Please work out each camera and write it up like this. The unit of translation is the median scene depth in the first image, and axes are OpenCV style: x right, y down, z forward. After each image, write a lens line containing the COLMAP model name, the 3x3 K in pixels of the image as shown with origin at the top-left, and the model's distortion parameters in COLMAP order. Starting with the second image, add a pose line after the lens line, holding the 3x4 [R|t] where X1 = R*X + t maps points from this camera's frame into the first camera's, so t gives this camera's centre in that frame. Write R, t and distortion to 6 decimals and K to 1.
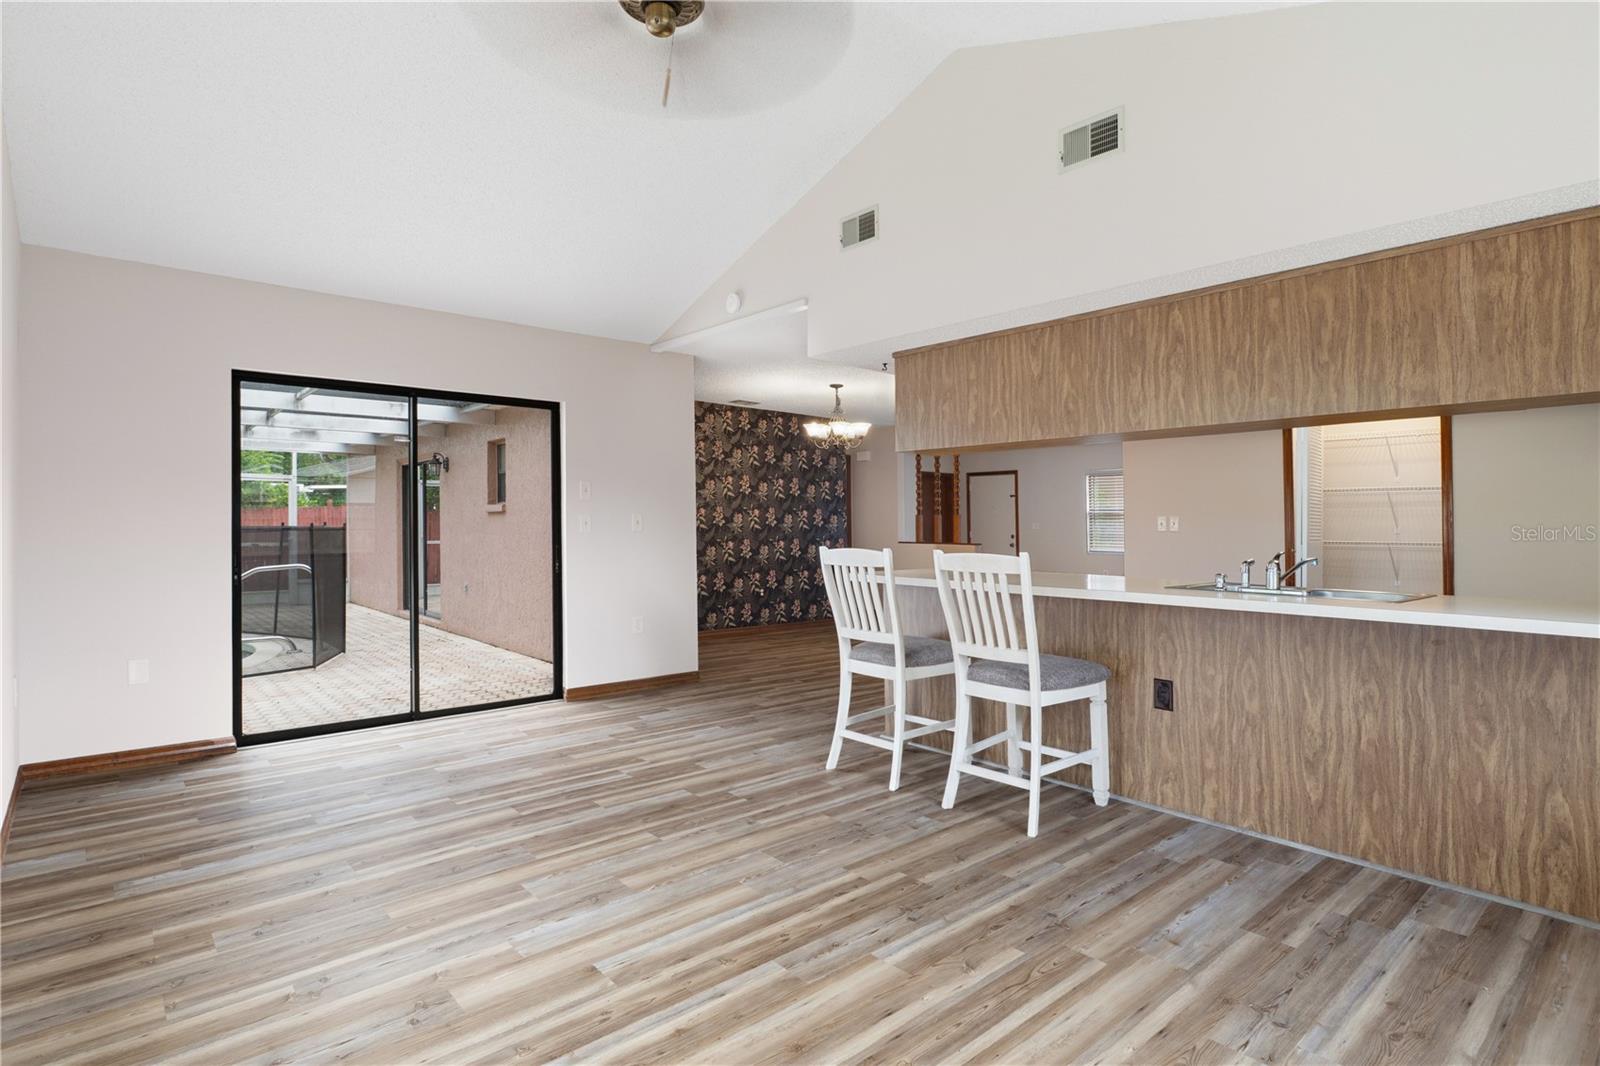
lens RADIAL K [[814.7, 0, 814.5], [0, 814.7, 518.5], [0, 0, 1]] dist [-0.002032, -0.000612]
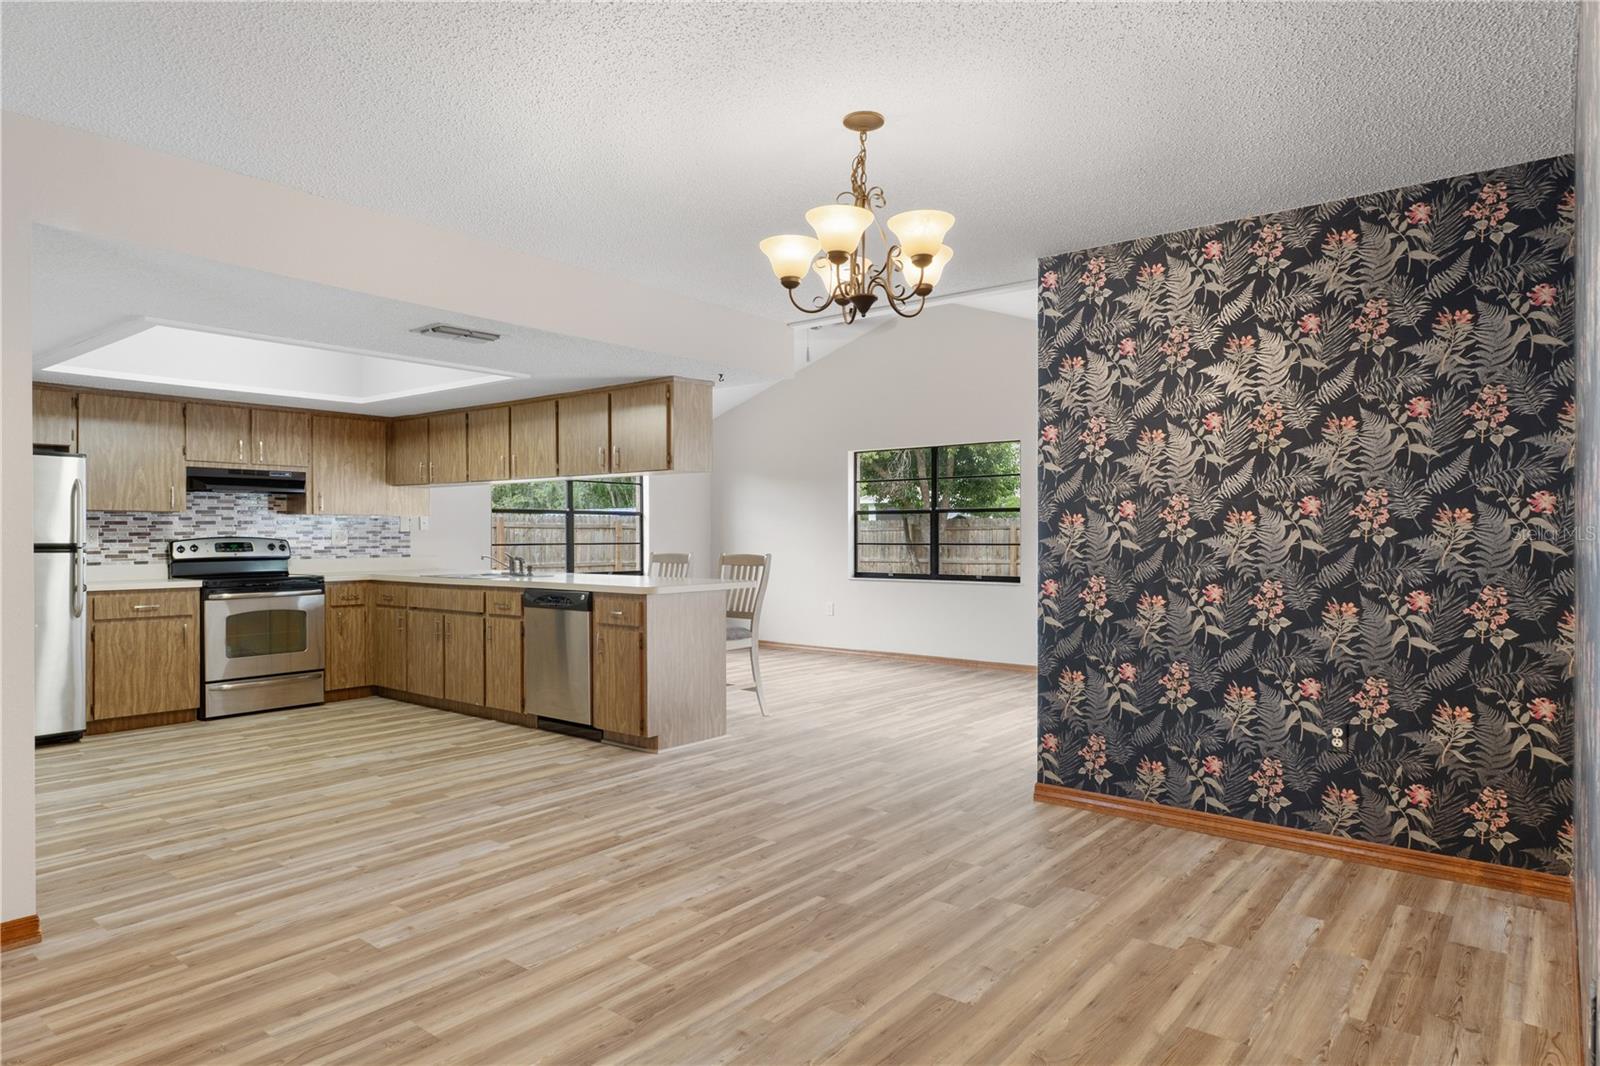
lens RADIAL K [[954.4, 0, 800.0], [0, 954.4, 533.0], [0, 0, 1]] dist [0.005197, -0.002366]
pose [[-0.986257, -0.001162, -0.165213, 0.305513], [0.000151, 0.999969, -0.007933, 0.013376], [0.165217, -0.007849, -0.986226, 3.443188]]
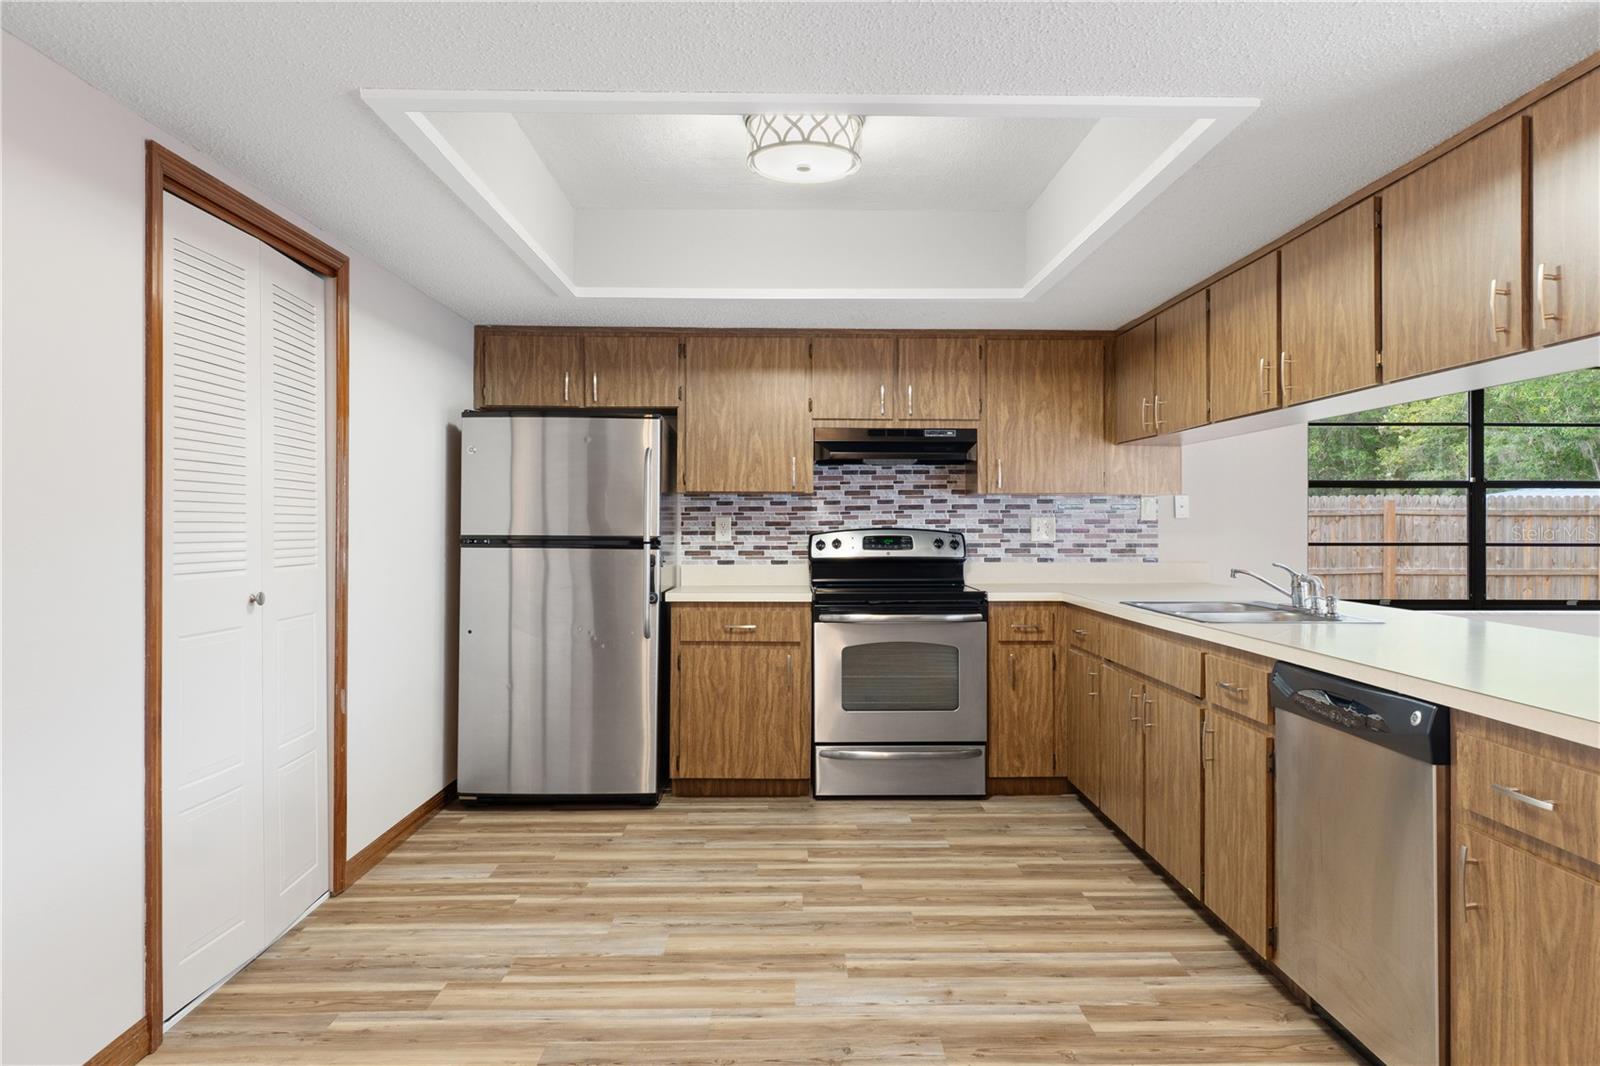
lens RADIAL K [[992.1, 0, 807.4], [0, 992.1, 525.6], [0, 0, 1]] dist [0.000036, -0.000284]
pose [[-0.761329, -0.005481, 0.648343, 0.299670], [-0.007801, 0.999969, -0.000707, 0.002209], [-0.648319, -0.005596, -0.761348, 2.287763]]
